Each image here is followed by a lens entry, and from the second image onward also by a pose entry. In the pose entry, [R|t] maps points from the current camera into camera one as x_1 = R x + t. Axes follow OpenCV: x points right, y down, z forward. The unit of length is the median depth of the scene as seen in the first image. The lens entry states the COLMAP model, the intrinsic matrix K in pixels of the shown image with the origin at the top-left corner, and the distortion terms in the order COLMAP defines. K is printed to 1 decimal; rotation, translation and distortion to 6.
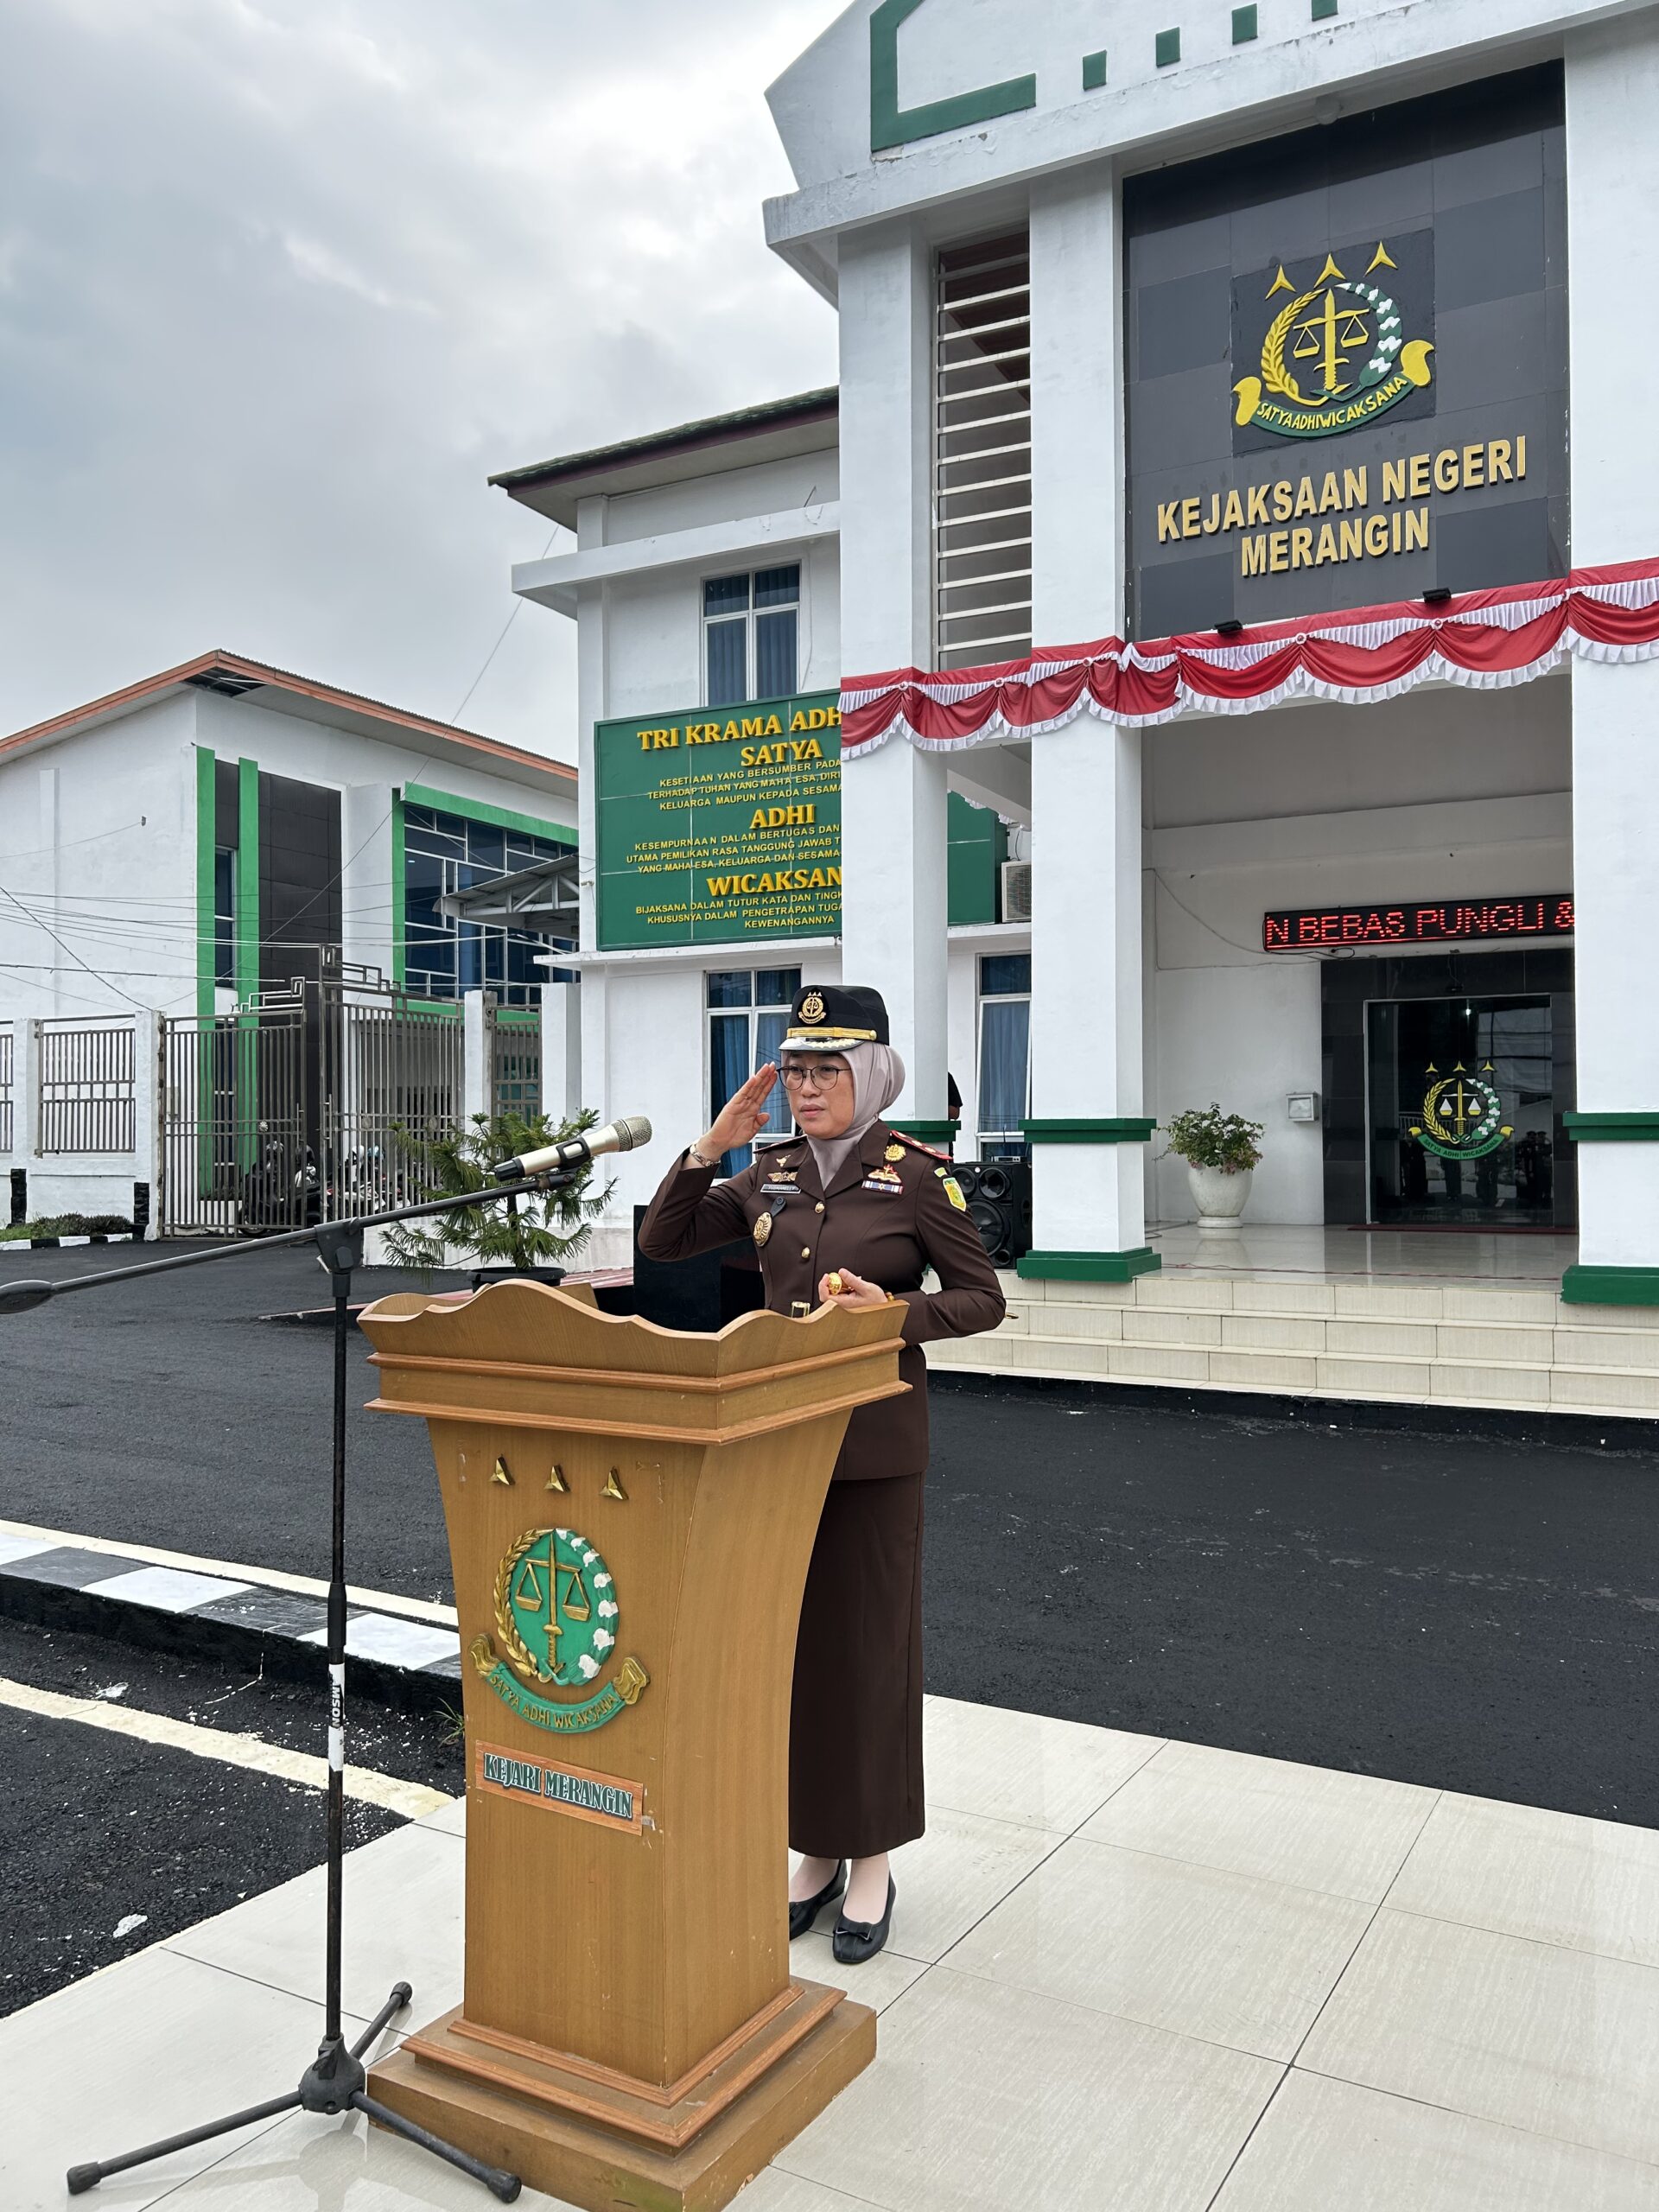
lens RADIAL K [[1687.5, 0, 838.6], [0, 1687.5, 1108.4], [0, 0, 1]] dist [0.054050, -0.045075]
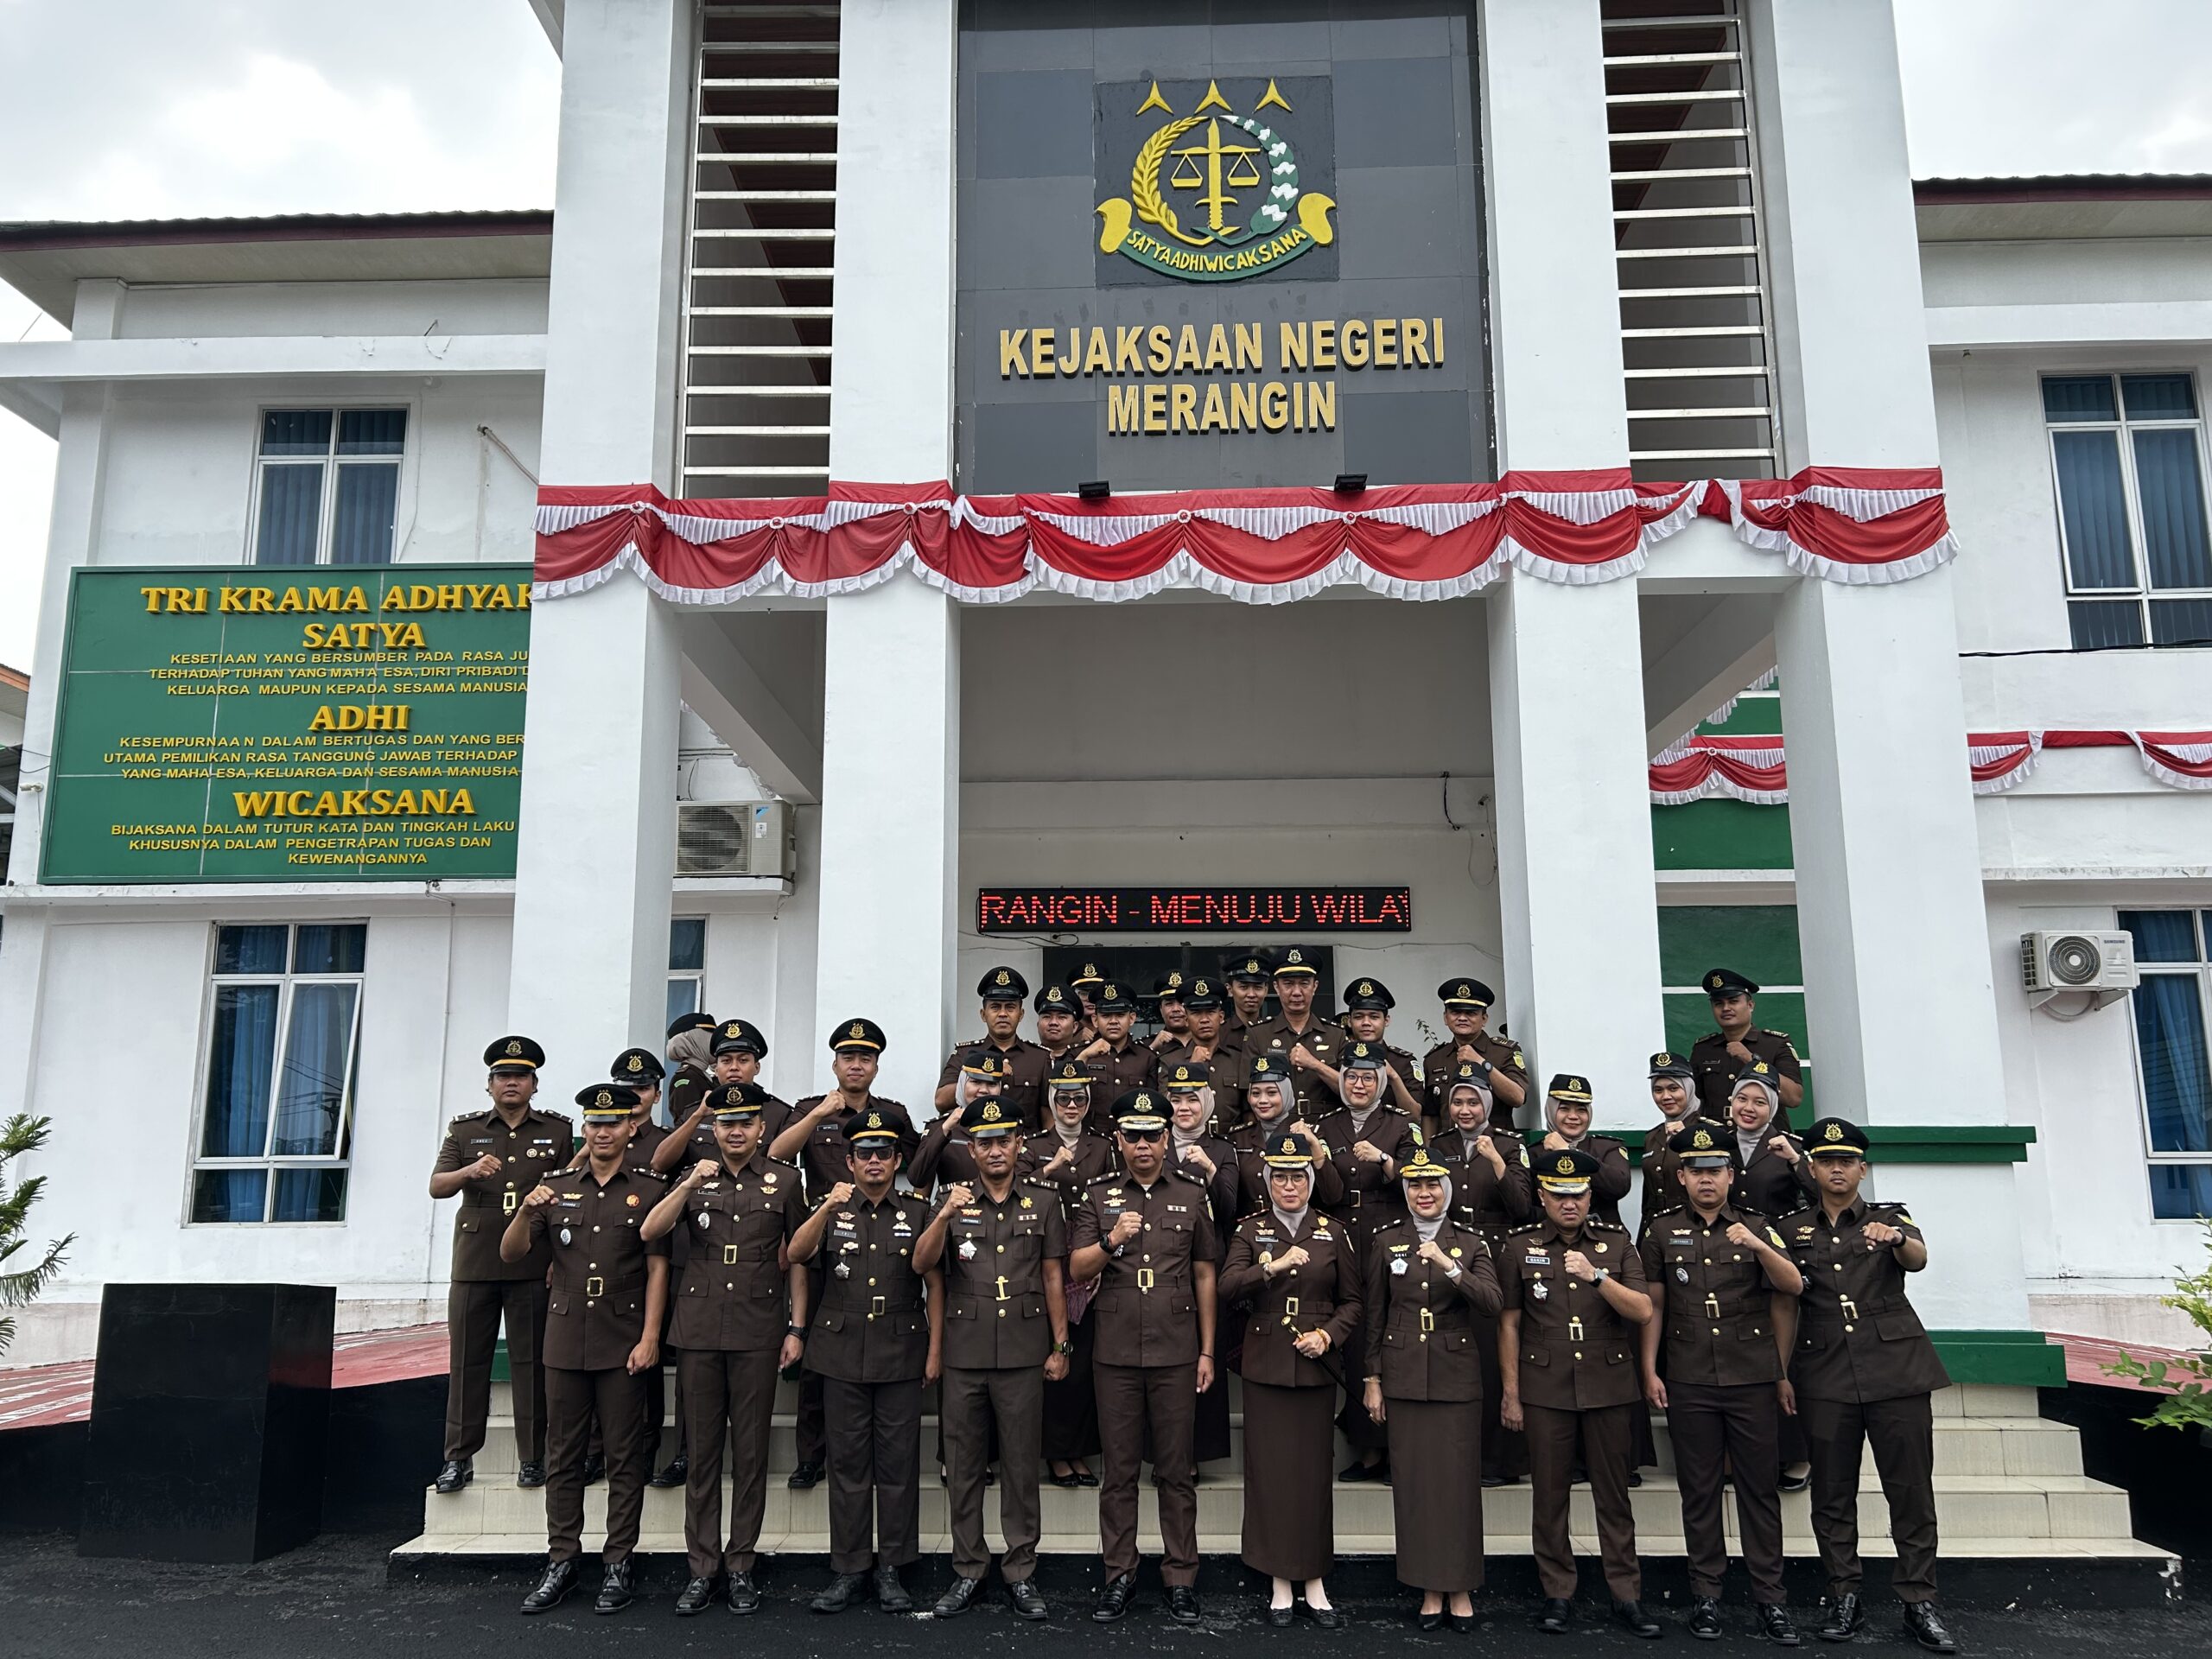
lens RADIAL K [[1687.5, 0, 1089.8], [0, 1687.5, 831.8], [0, 0, 1]] dist [0.054050, -0.045075]
pose [[0.907016, 0.081652, 0.413103, -0.067244], [-0.010189, 0.984989, -0.172317, 0.002428], [-0.420972, 0.152085, 0.894233, 0.292626]]
